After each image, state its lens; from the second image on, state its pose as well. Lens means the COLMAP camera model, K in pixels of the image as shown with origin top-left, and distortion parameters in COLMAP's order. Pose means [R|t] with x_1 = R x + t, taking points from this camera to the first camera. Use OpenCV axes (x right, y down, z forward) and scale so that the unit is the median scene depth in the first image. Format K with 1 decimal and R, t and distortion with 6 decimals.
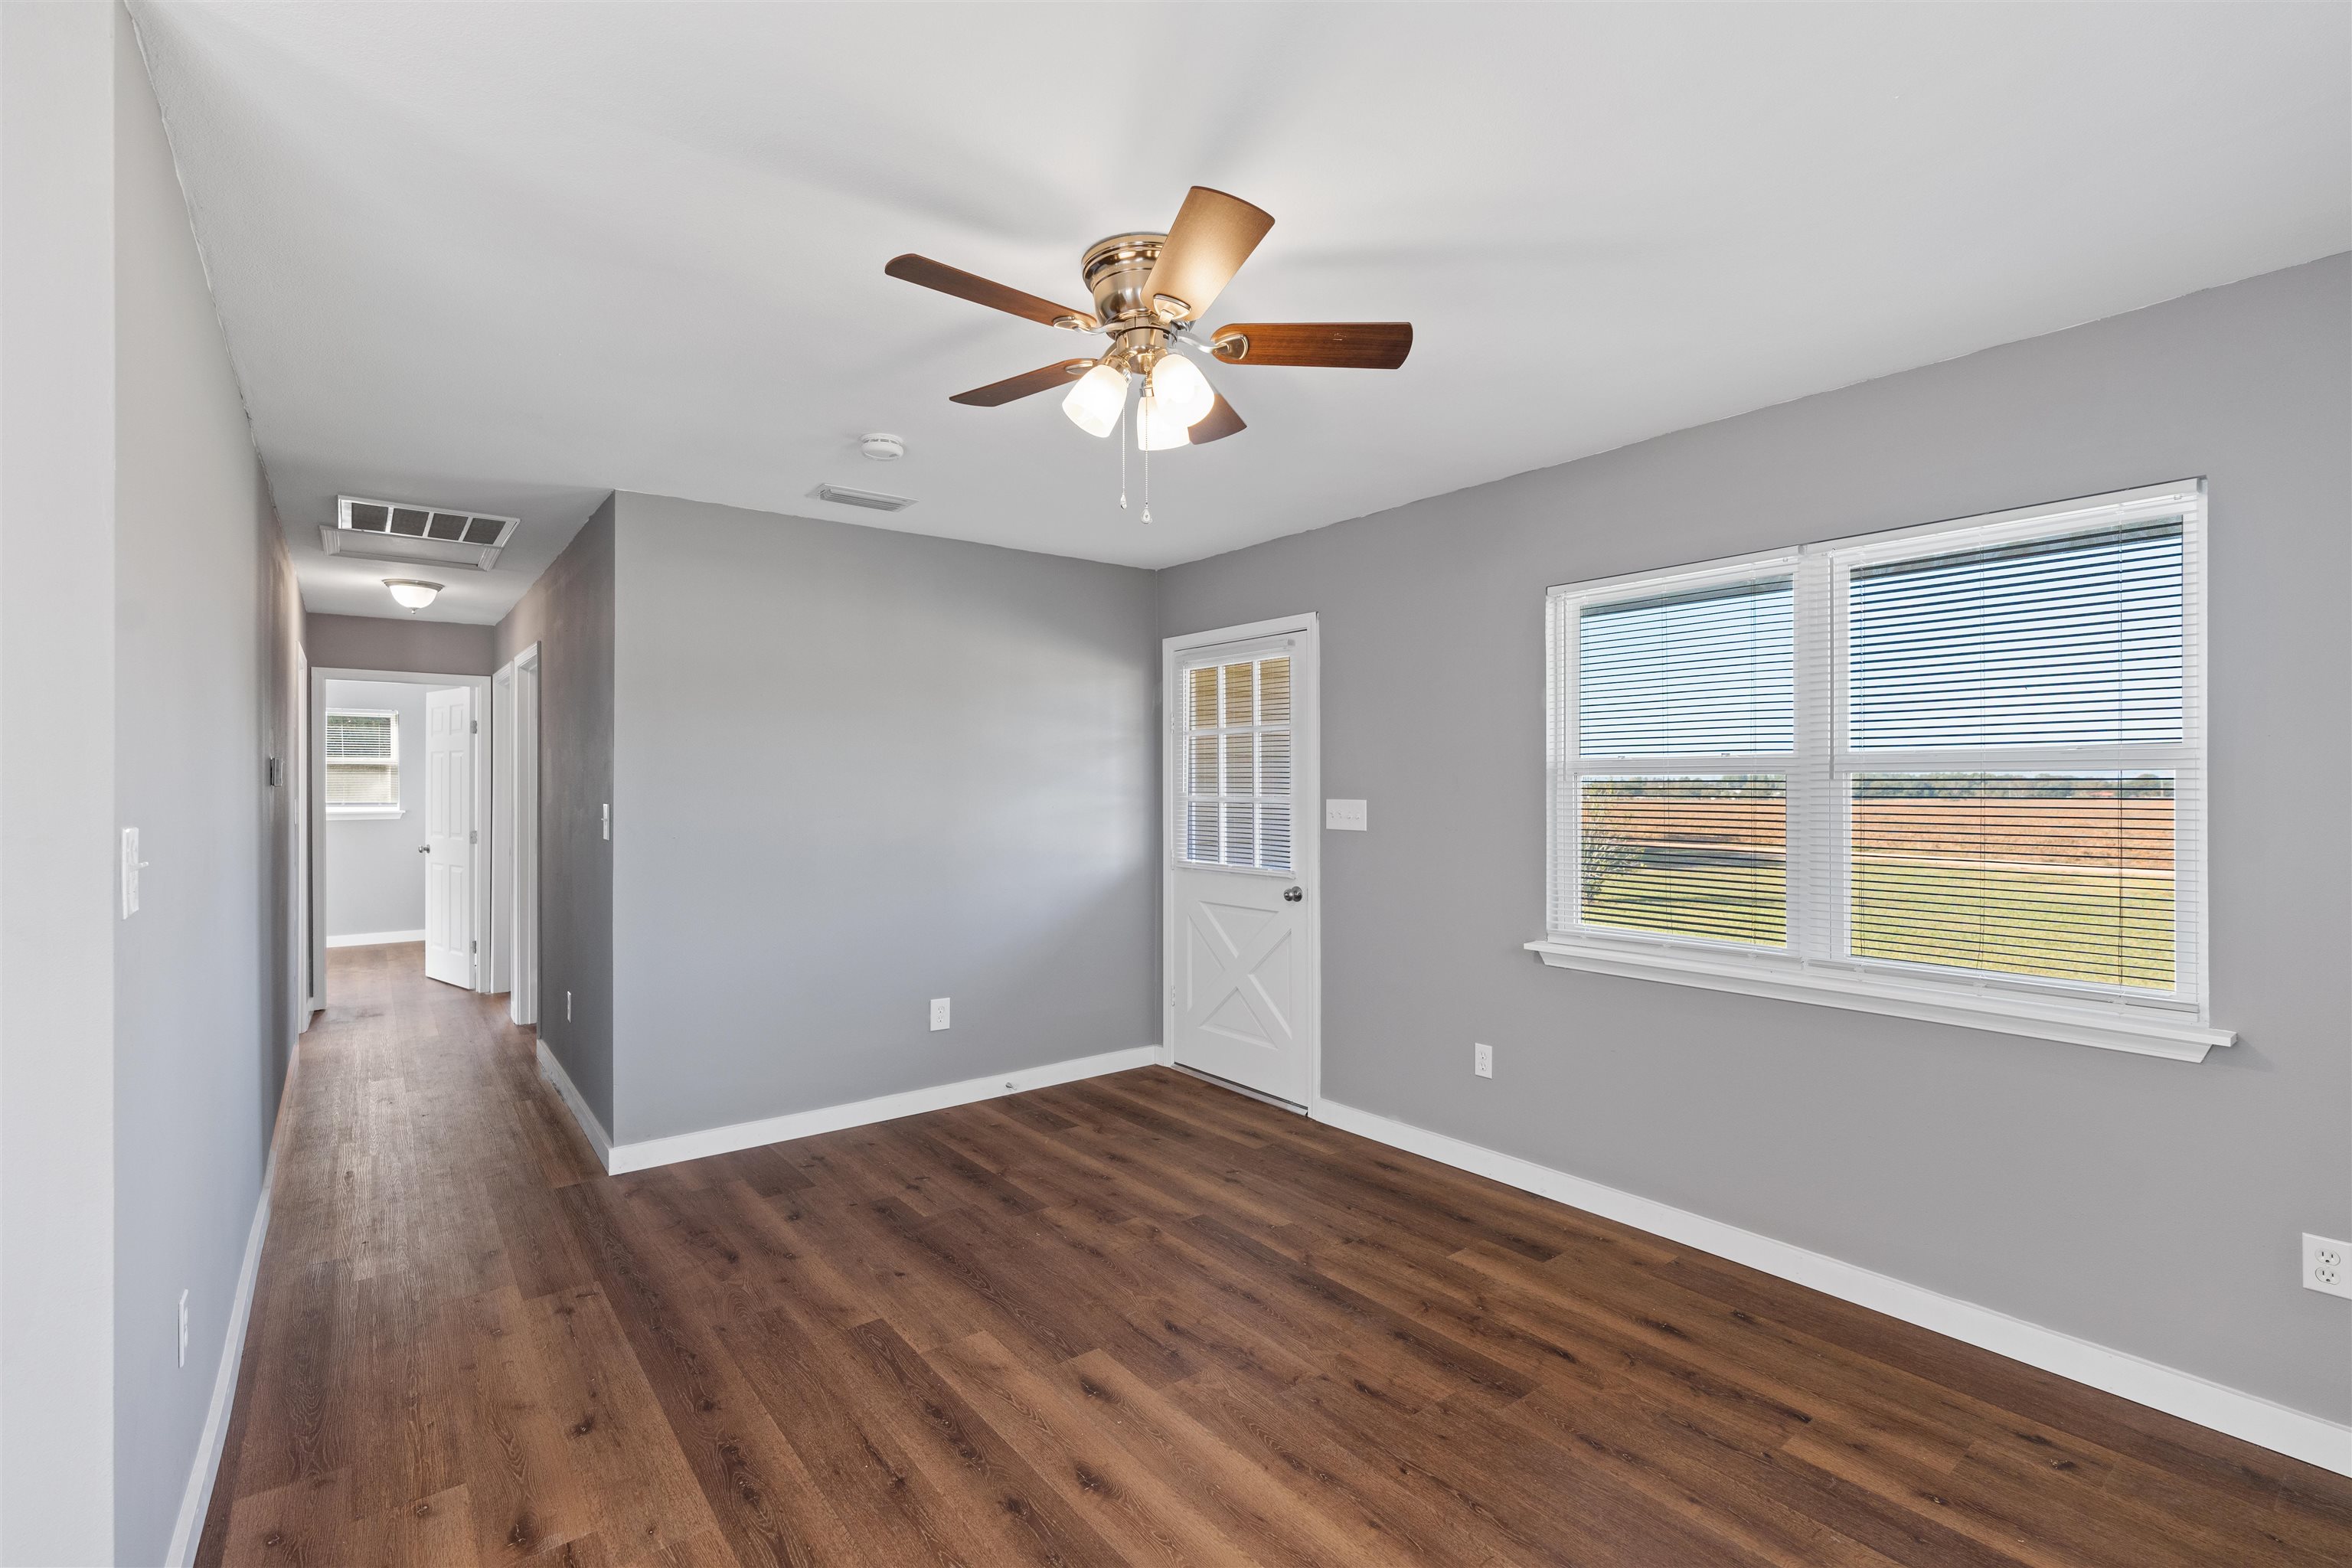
lens RADIAL K [[1065.6, 0, 1168.1], [0, 1065.6, 770.0], [0, 0, 1]] dist [-0.000979, 0.000136]
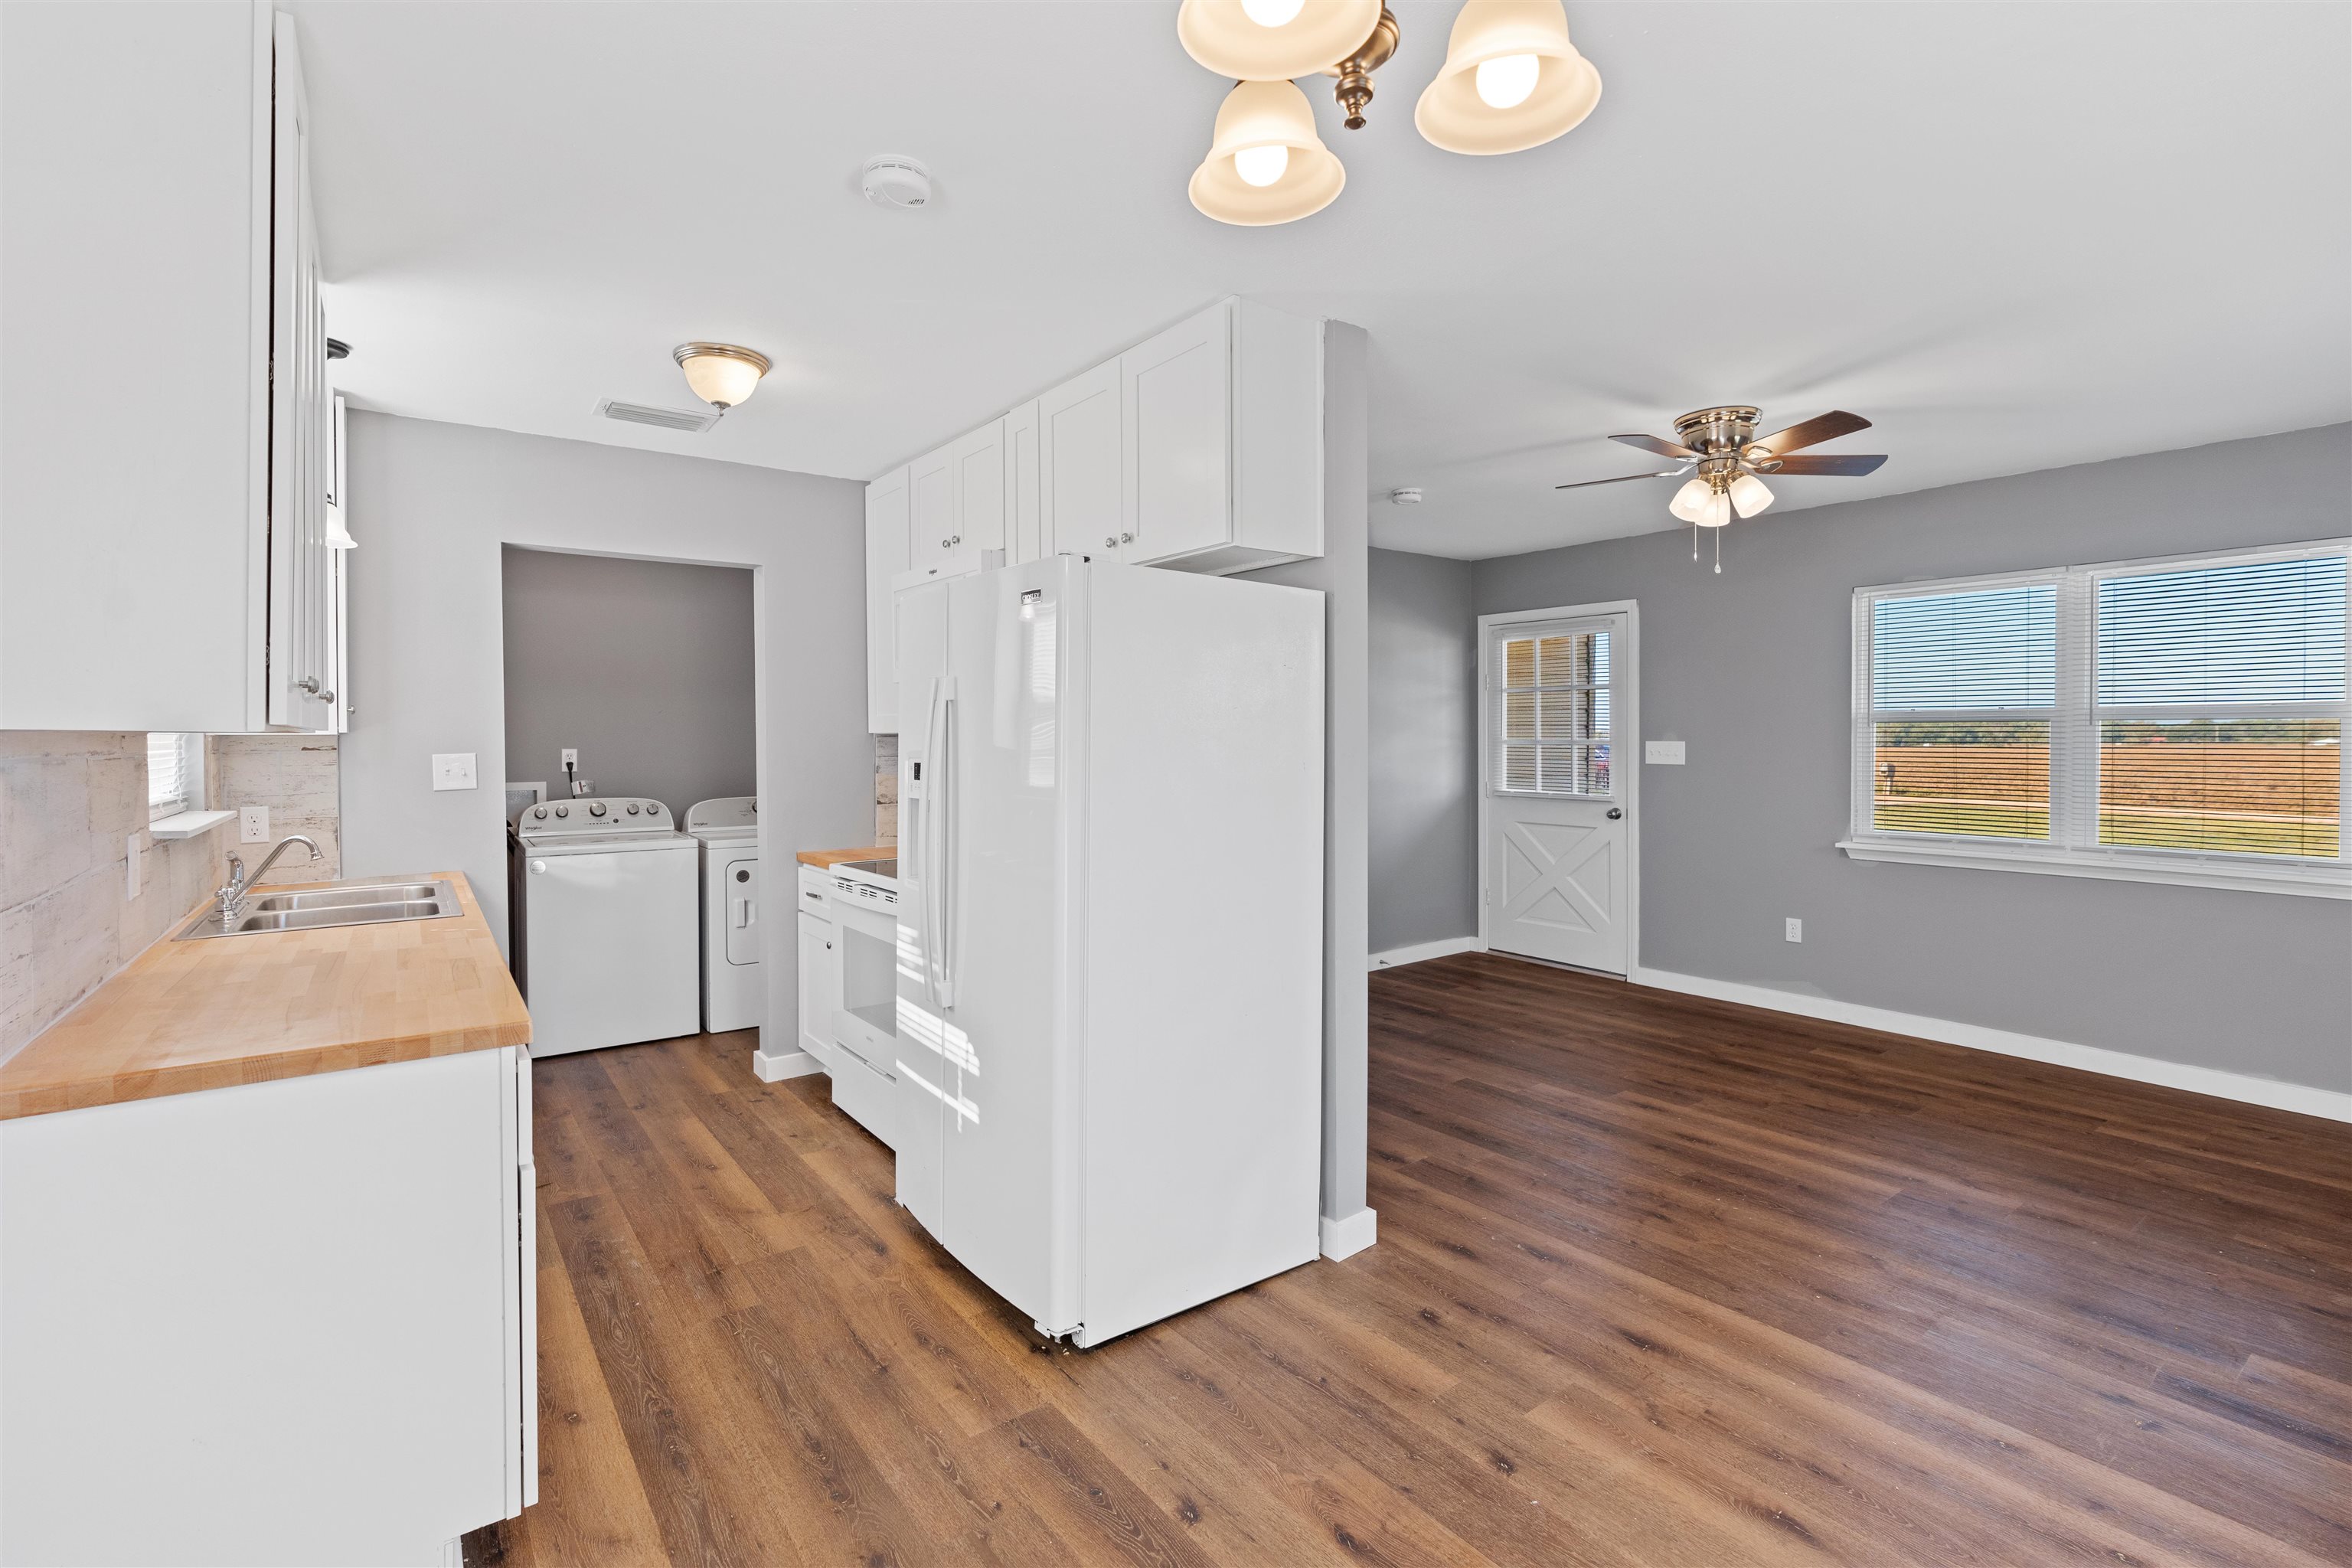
lens RADIAL K [[1078.5, 0, 1170.9], [0, 1078.5, 735.1], [0, 0, 1]] dist [0.001260, 0.001034]
pose [[0.999881, -0.003100, -0.015111, -0.516062], [0.003343, 0.999865, 0.016068, -0.004491], [0.015059, -0.016117, 0.999757, -0.426426]]
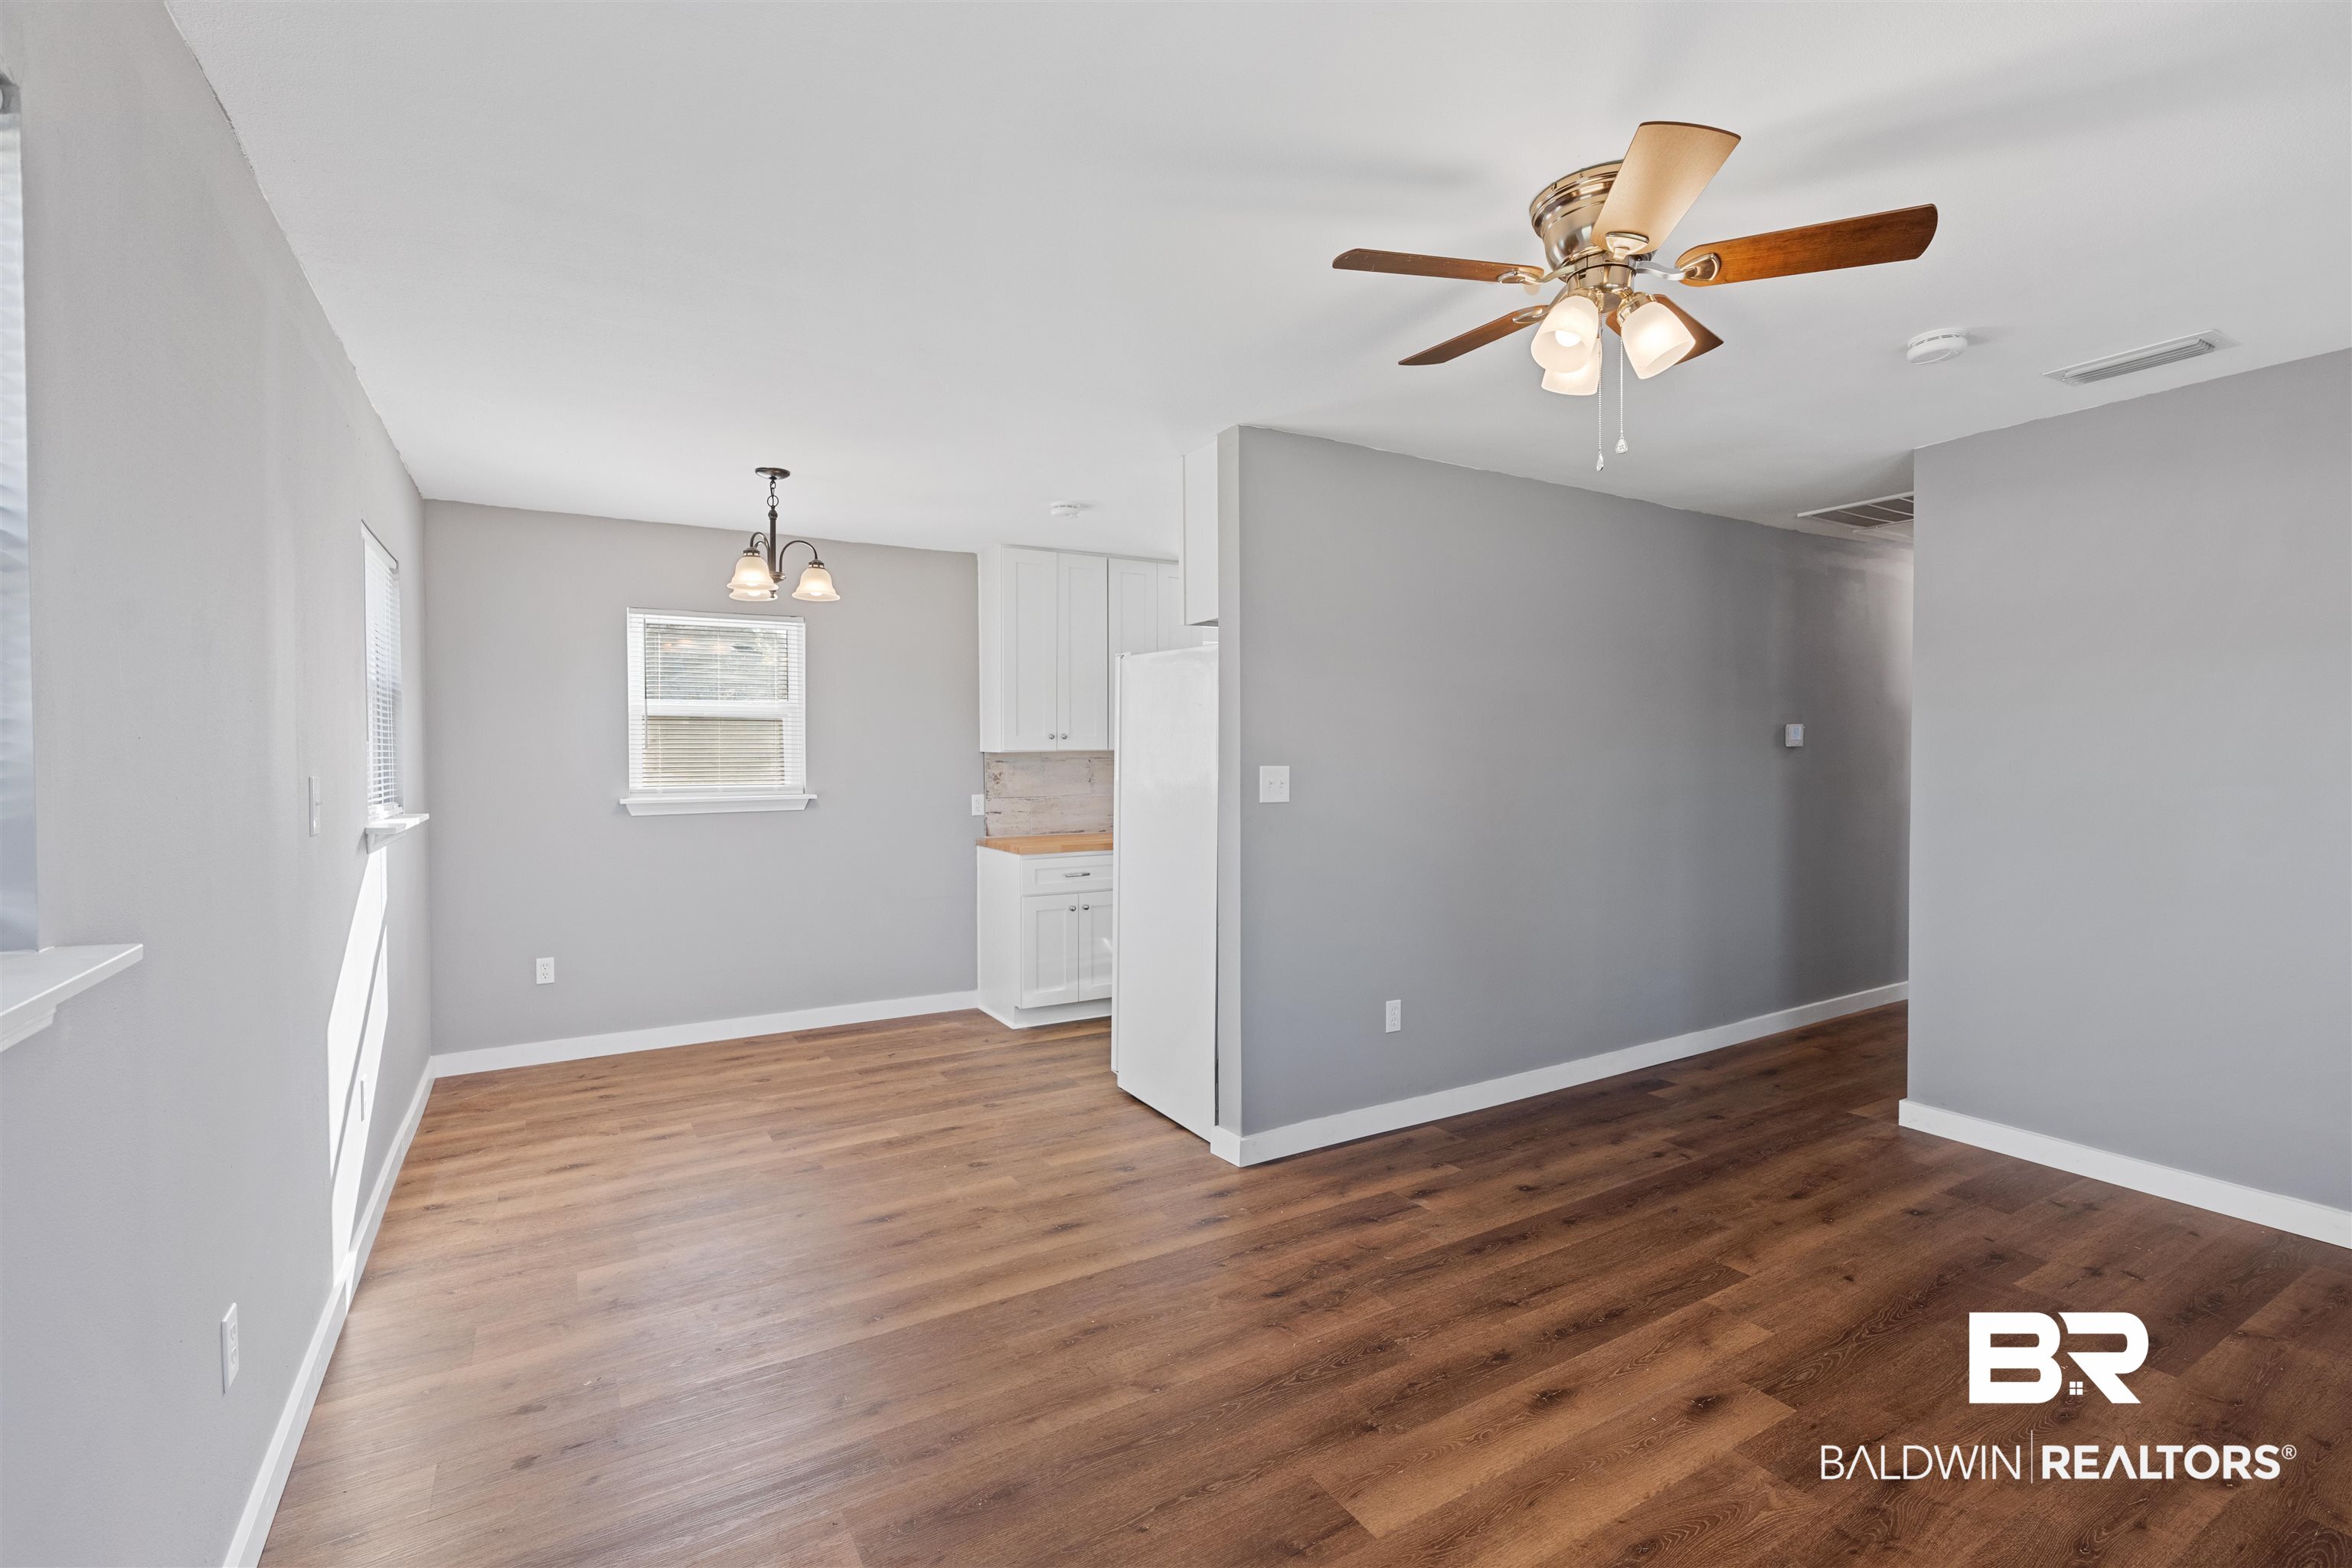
lens RADIAL K [[1031.4, 0, 1177.4], [0, 1031.4, 758.2], [0, 0, 1]] dist [-0.000719, -0.000216]
pose [[-0.118539, 0.003490, -0.992943, 0.594616], [0.021101, 0.999777, 0.000995, 0.005705], [0.992725, -0.020834, -0.118586, 0.449584]]
